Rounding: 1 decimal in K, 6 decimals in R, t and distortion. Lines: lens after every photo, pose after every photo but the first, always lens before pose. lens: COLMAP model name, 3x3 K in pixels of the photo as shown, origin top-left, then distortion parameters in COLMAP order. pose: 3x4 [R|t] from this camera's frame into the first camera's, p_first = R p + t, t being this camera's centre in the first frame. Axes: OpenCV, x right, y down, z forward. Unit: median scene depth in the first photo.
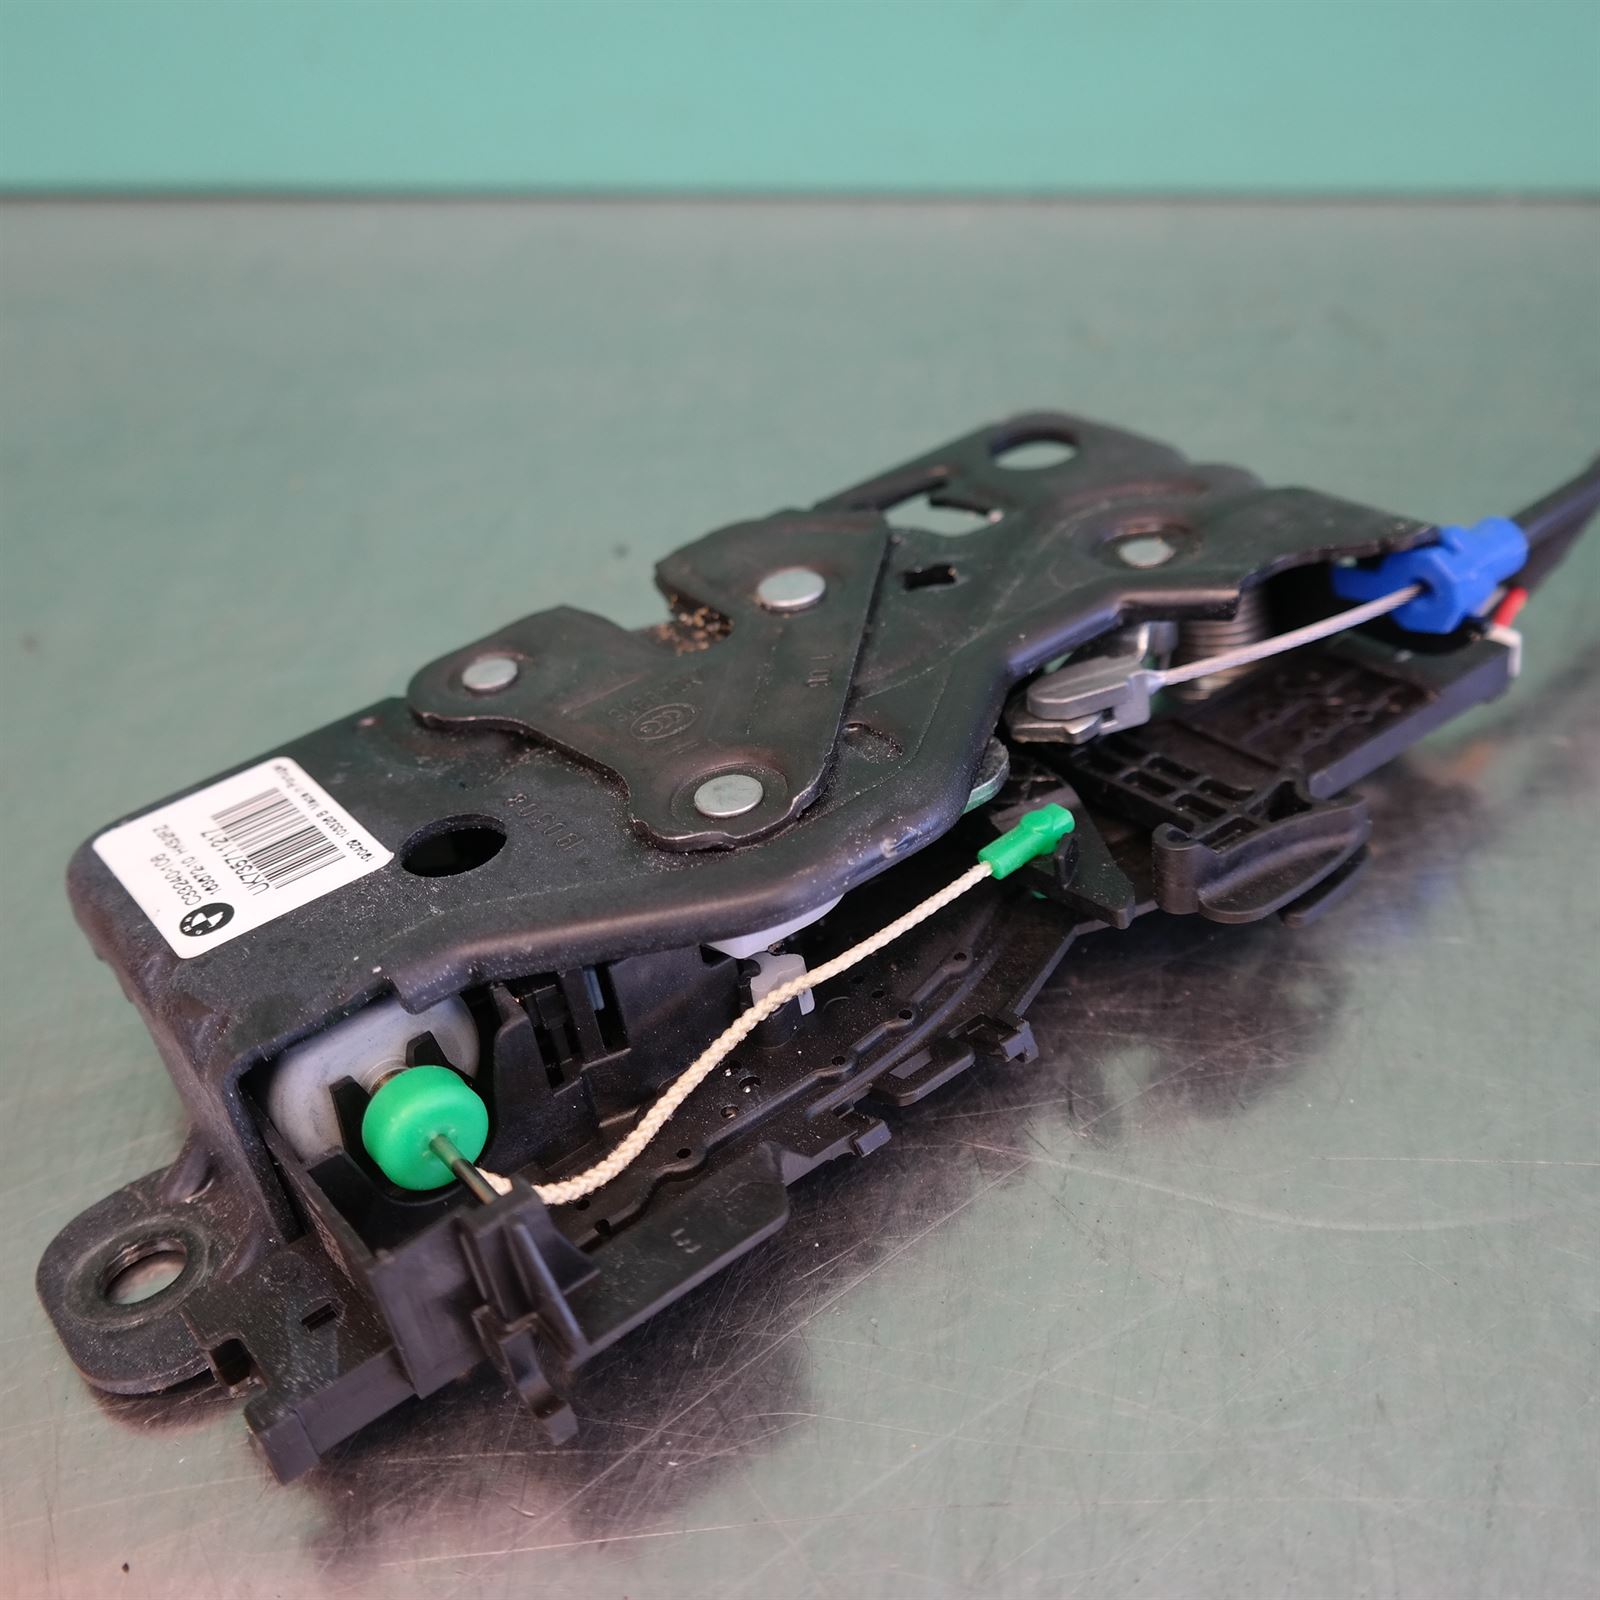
lens RADIAL K [[1872.9, 0, 800.0], [0, 1872.9, 800.0], [0, 0, 1]] dist [-0.021921, -0.056086]
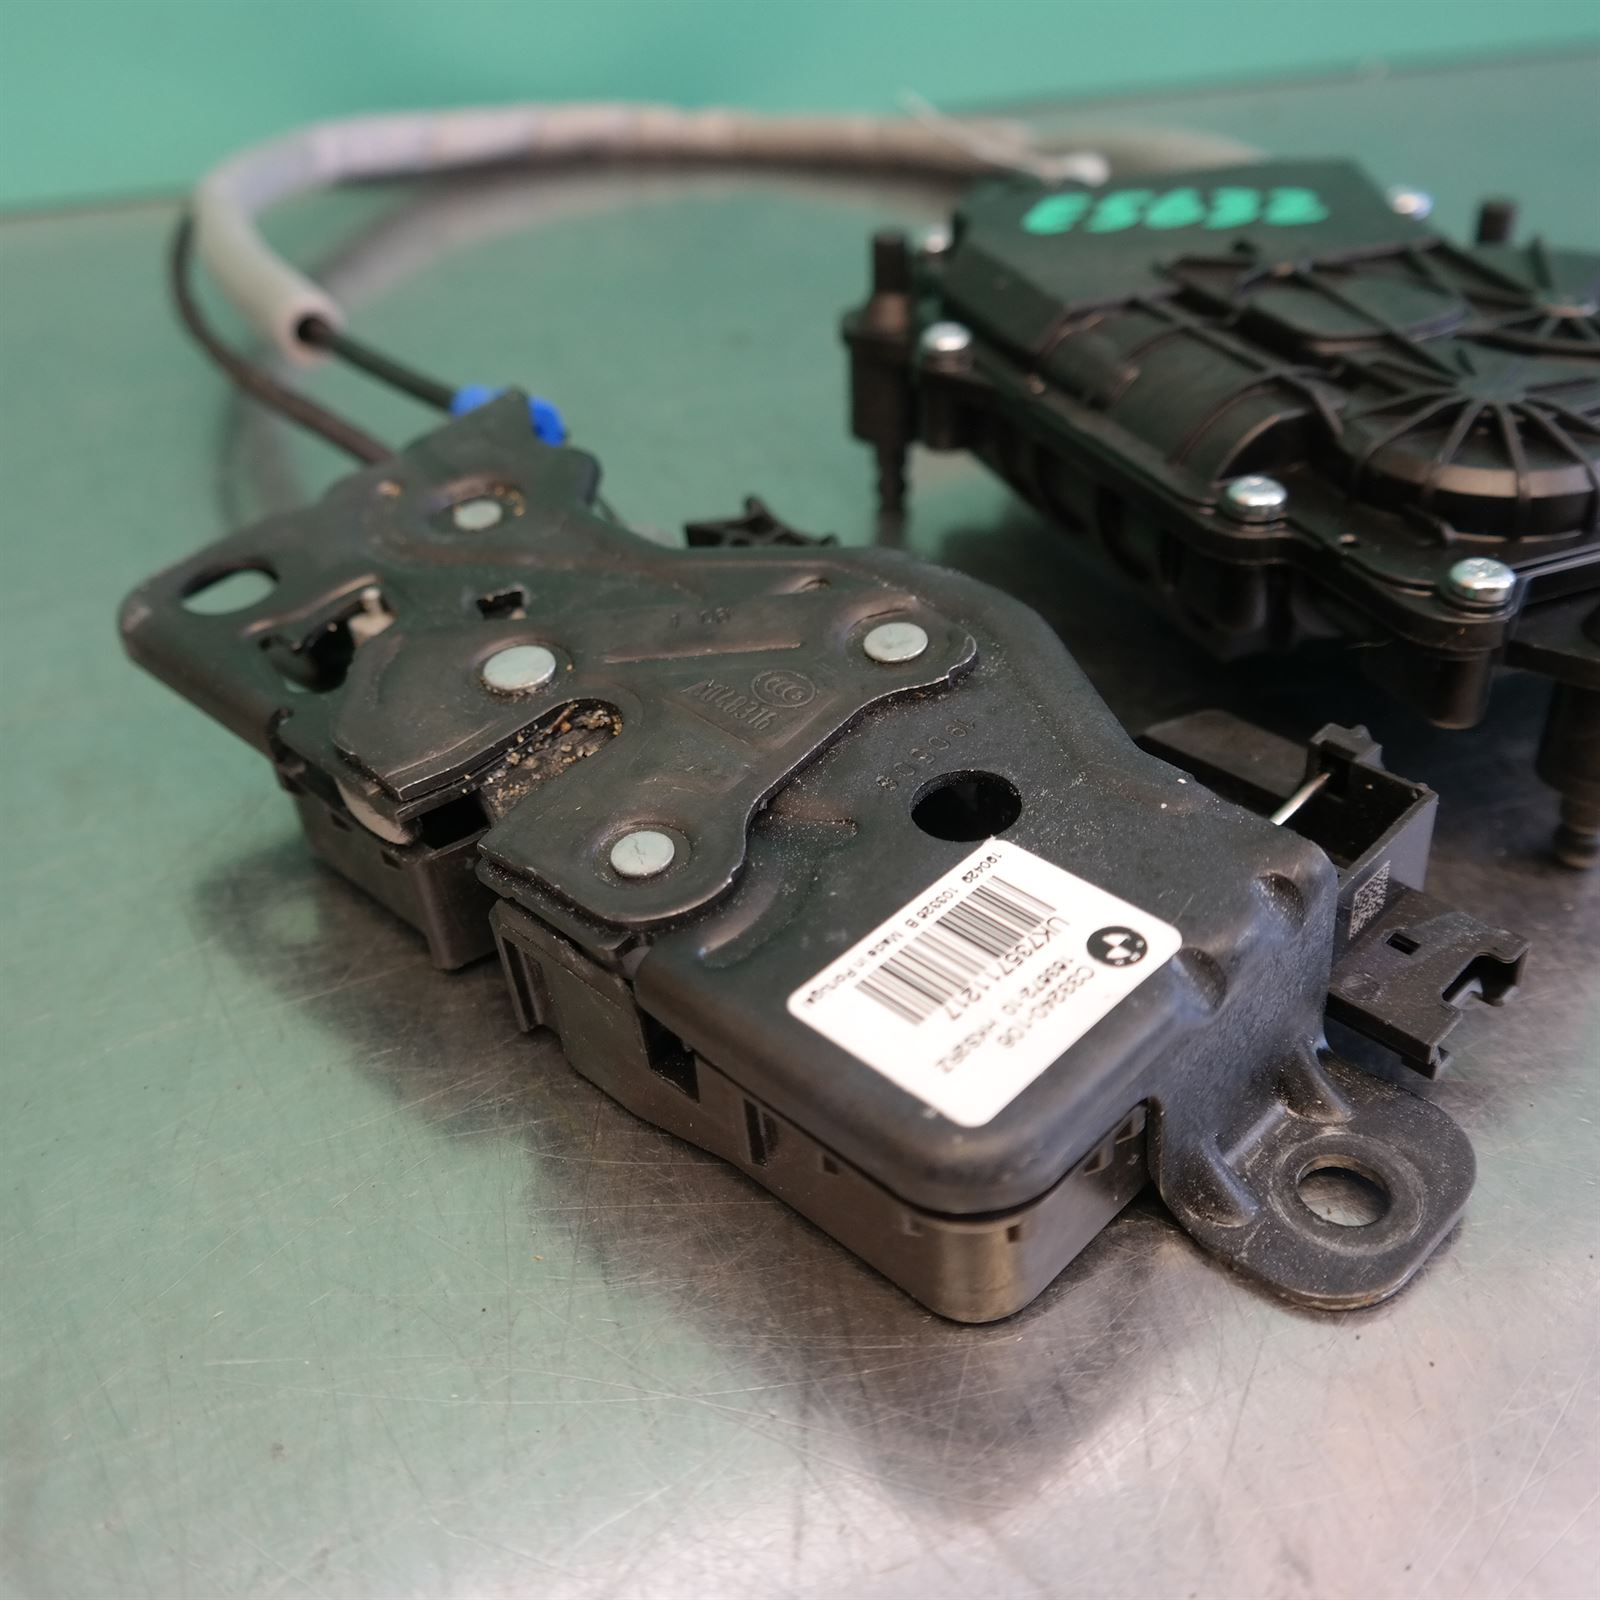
lens RADIAL K [[1872.9, 0, 800.0], [0, 1872.9, 800.0], [0, 0, 1]] dist [-0.021921, -0.056086]
pose [[-0.132966, -0.503090, 0.853944, -0.990025], [0.649038, 0.606958, 0.458642, -0.474383], [-0.749046, 0.615226, 0.245820, 0.805447]]
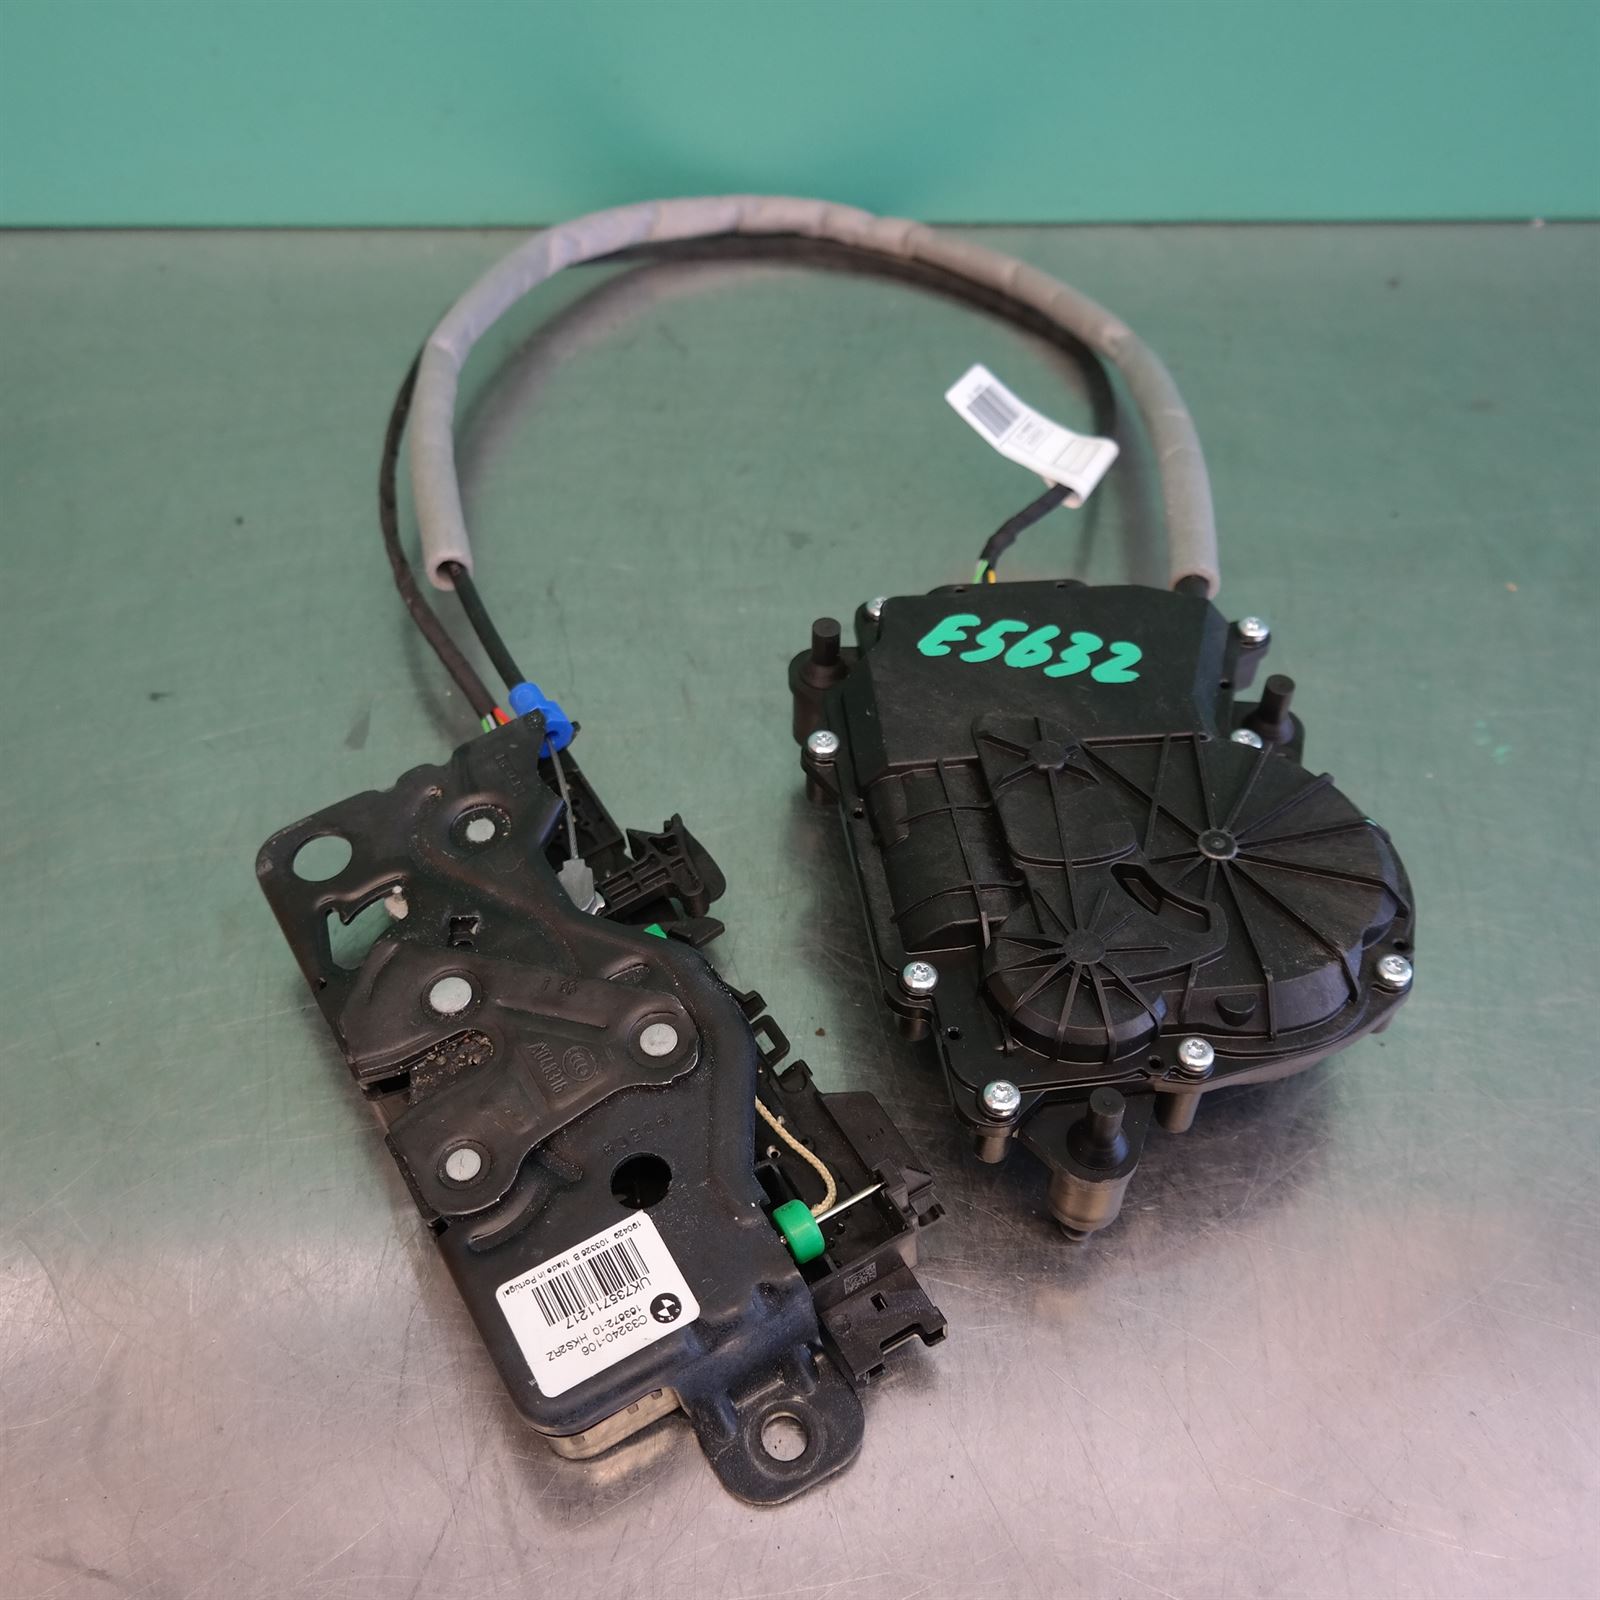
lens RADIAL K [[1872.9, 0, 800.0], [0, 1872.9, 800.0], [0, 0, 1]] dist [-0.021921, -0.056086]
pose [[0.131854, -0.683406, 0.718033, -1.160697], [0.598235, 0.632434, 0.492079, -0.959379], [-0.790398, 0.364670, 0.492227, -0.114097]]
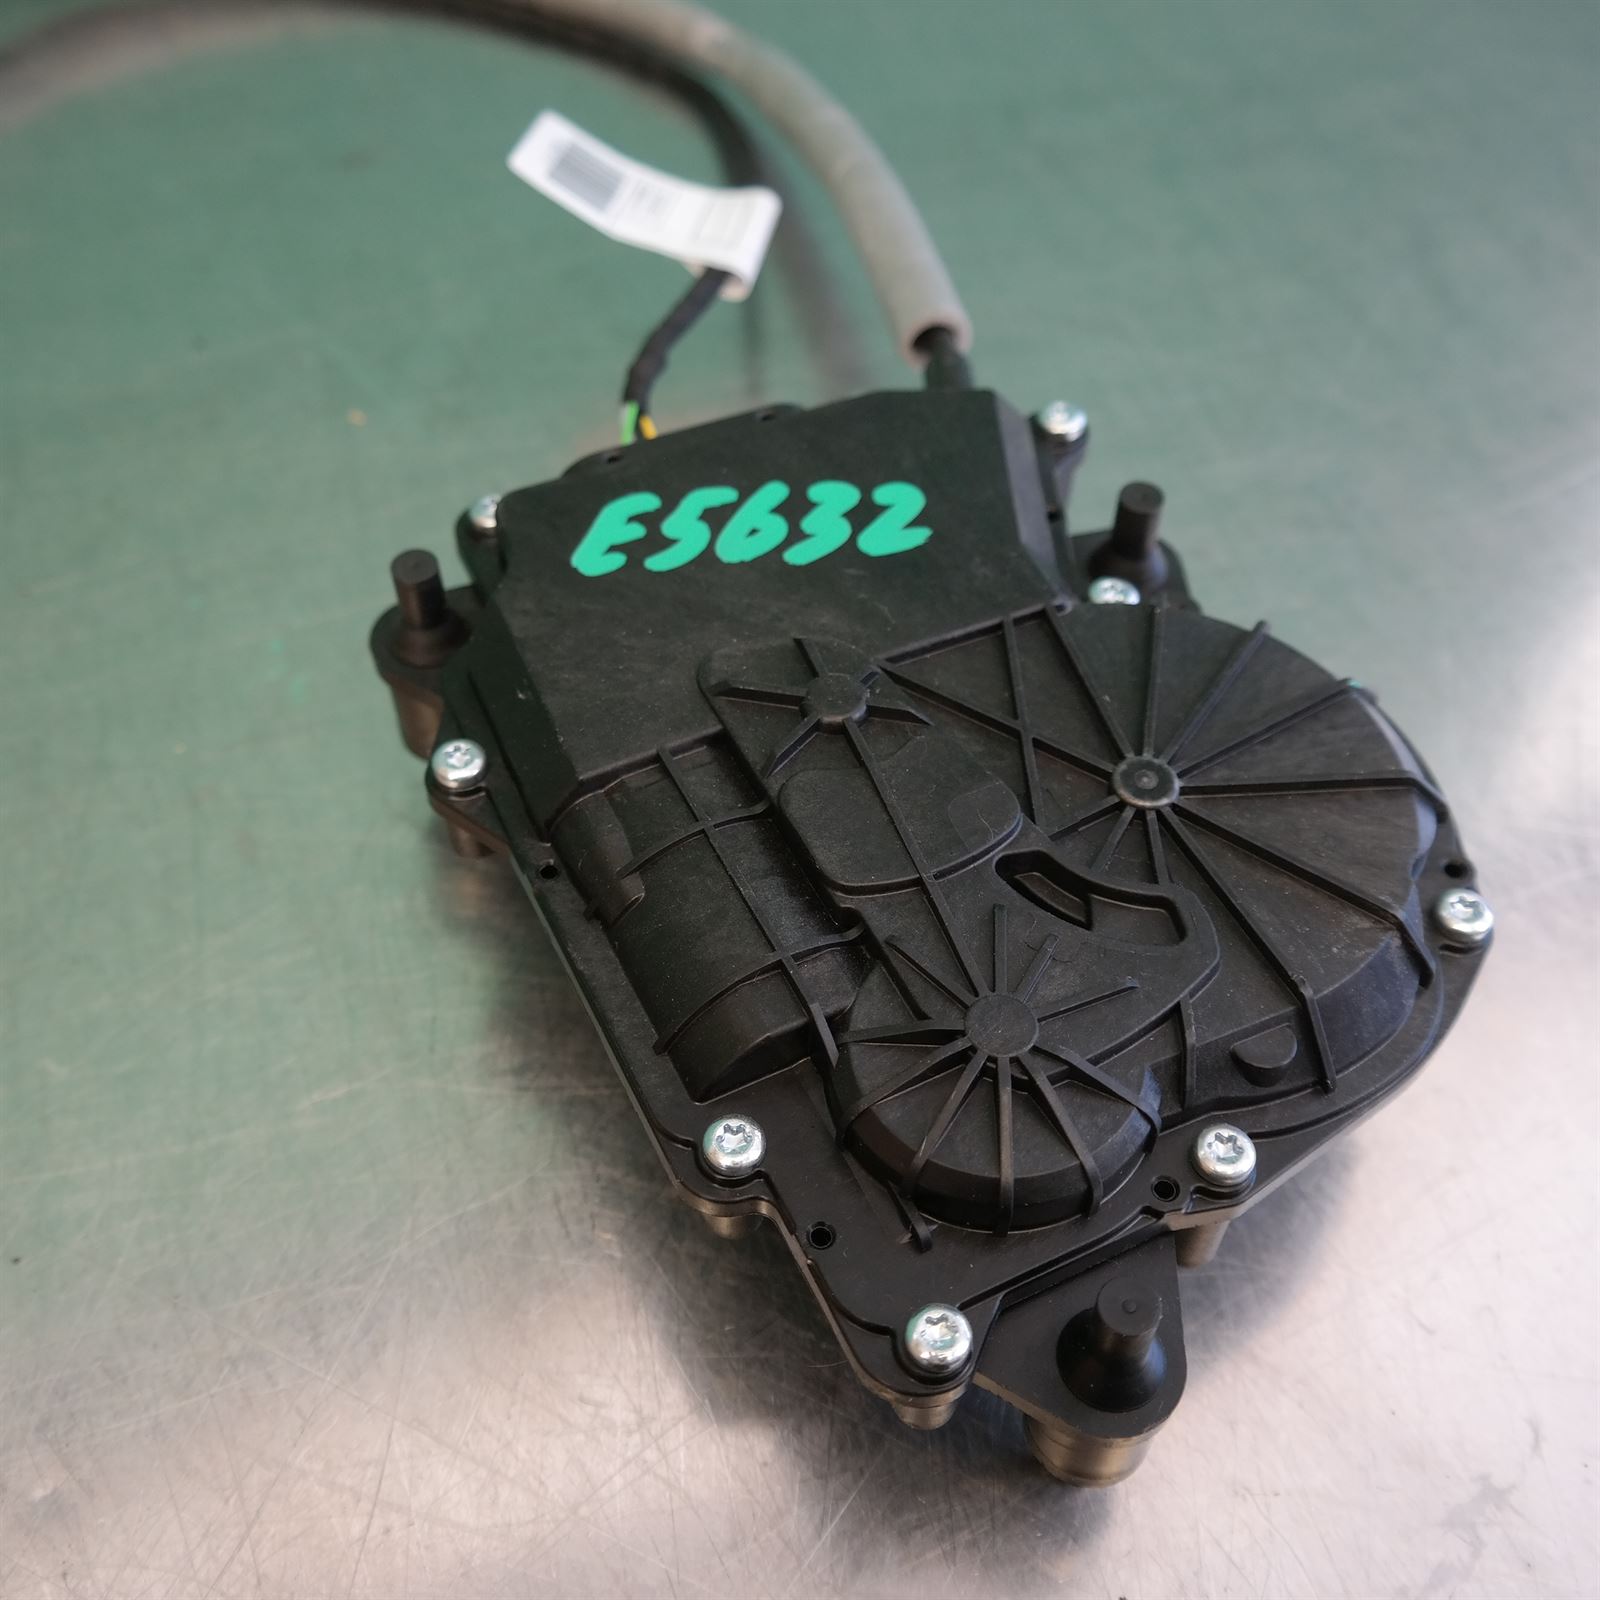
lens RADIAL K [[1872.9, 0, 800.0], [0, 1872.9, 800.0], [0, 0, 1]] dist [-0.021921, -0.056086]
pose [[-0.173423, -0.729414, 0.661725, -0.498544], [0.618735, 0.442053, 0.649428, -0.612477], [-0.766219, 0.522058, 0.374651, 0.243061]]
